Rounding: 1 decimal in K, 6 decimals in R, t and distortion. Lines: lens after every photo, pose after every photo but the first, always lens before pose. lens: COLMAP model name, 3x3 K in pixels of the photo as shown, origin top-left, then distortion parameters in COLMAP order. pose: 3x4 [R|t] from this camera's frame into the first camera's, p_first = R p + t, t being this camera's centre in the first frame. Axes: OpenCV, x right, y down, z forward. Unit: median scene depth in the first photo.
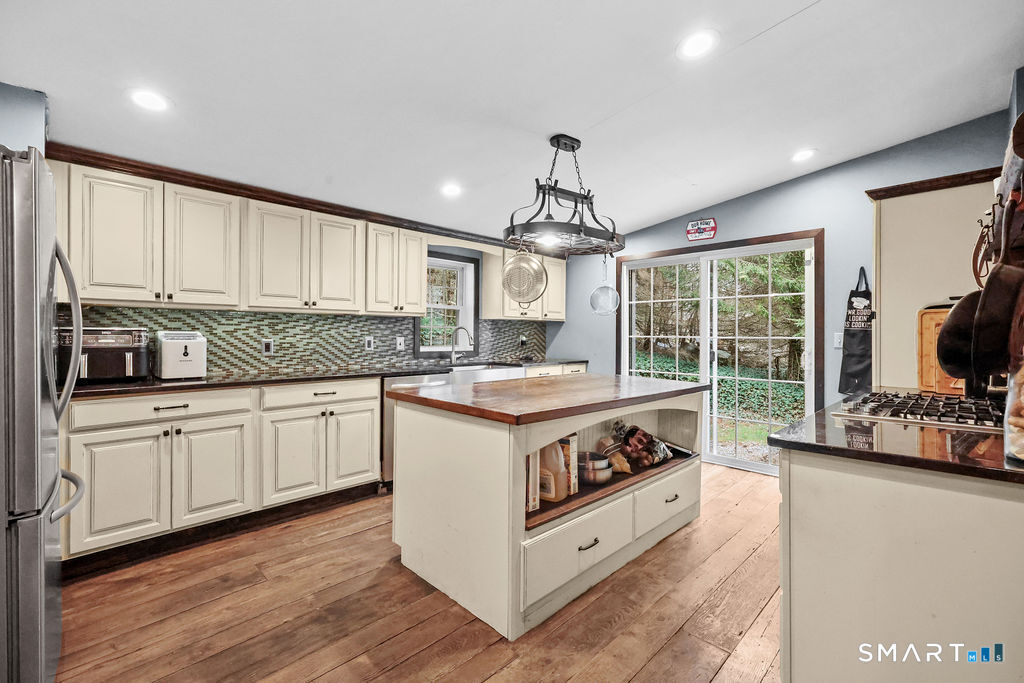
lens RADIAL K [[461.1, 0, 513.4], [0, 461.1, 336.2], [0, 0, 1]] dist [-0.000757, -0.000047]
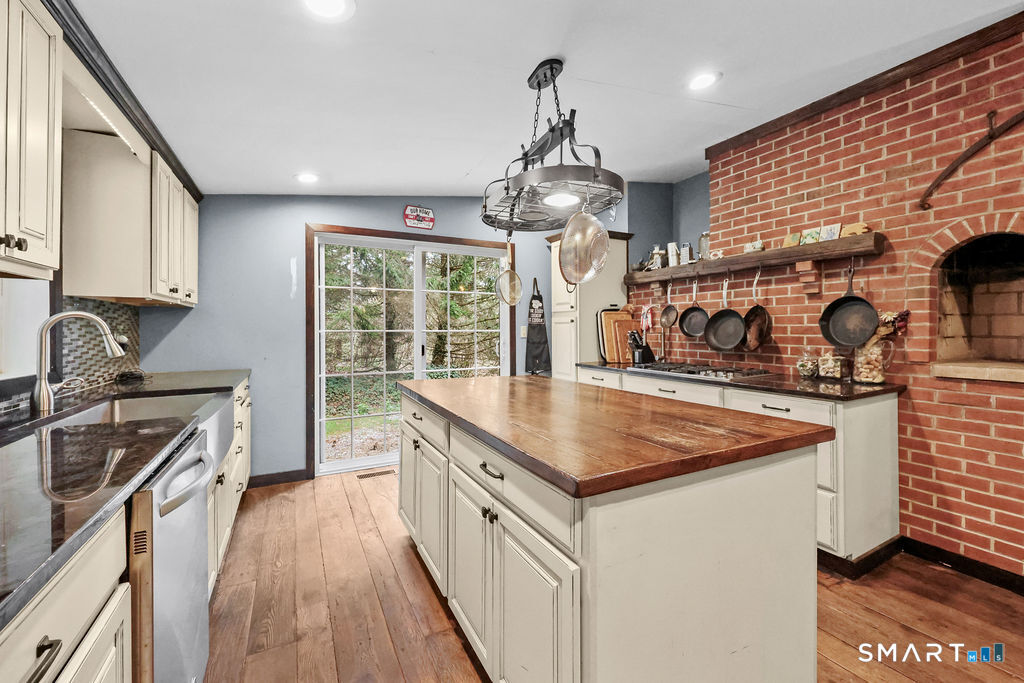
lens RADIAL K [[417.3, 0, 508.8], [0, 417.3, 331.7], [0, 0, 1]] dist [0.011273, -0.000001]
pose [[0.302313, -0.015881, 0.953076, -0.426714], [0.006753, 0.999872, 0.014518, -0.008969], [-0.953185, 0.002047, 0.302382, 0.670189]]
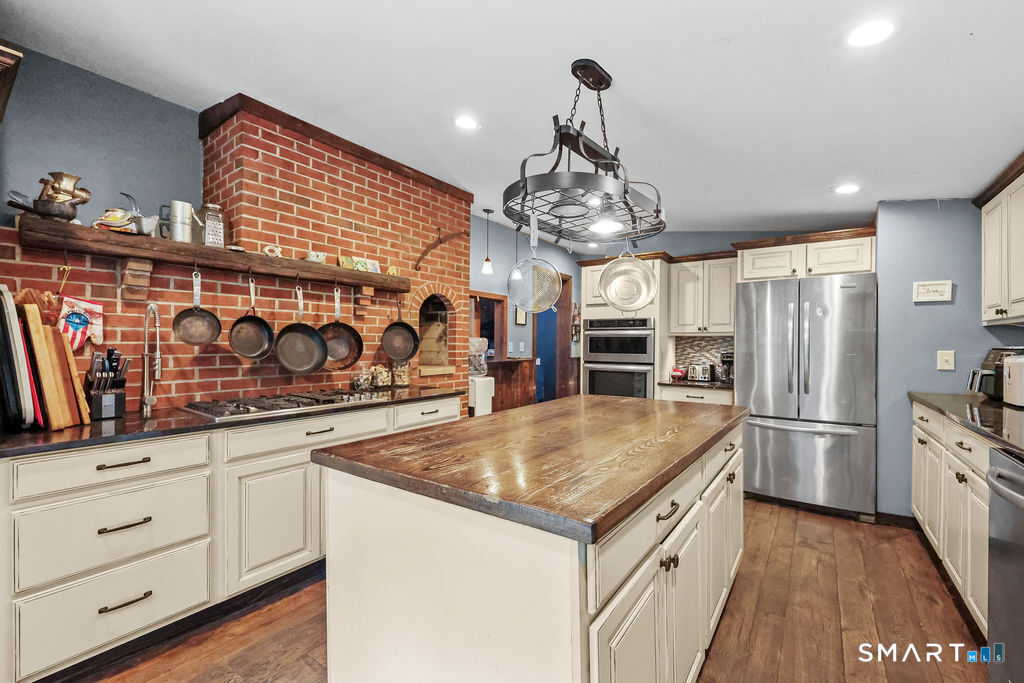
lens RADIAL K [[417.3, 0, 508.0], [0, 417.3, 345.1], [0, 0, 1]] dist [0.011273, -0.000001]
pose [[-0.991207, -0.010846, -0.131878, 0.244807], [-0.011364, 0.999930, 0.003174, -0.008461], [0.131835, 0.004645, -0.991261, 1.234250]]
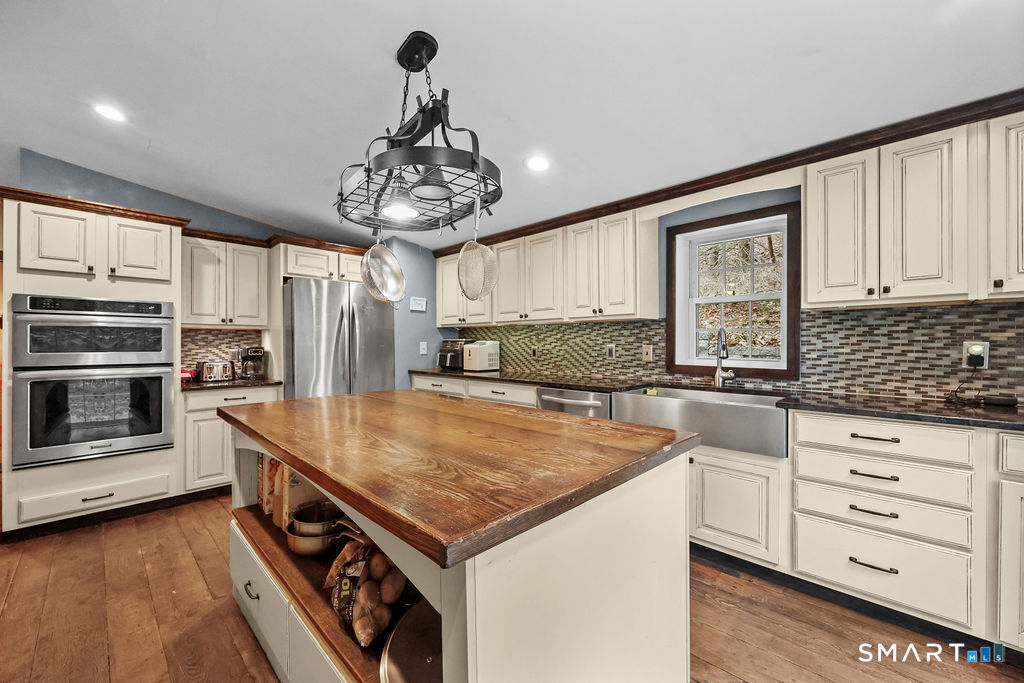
lens RADIAL K [[417.3, 0, 514.5], [0, 417.3, 343.2], [0, 0, 1]] dist [0.011273, -0.000001]
pose [[-0.014712, -0.003532, -0.999886, 0.547711], [0.000183, 0.999994, -0.003535, 0.001727], [0.999892, -0.000235, -0.014711, 0.876941]]
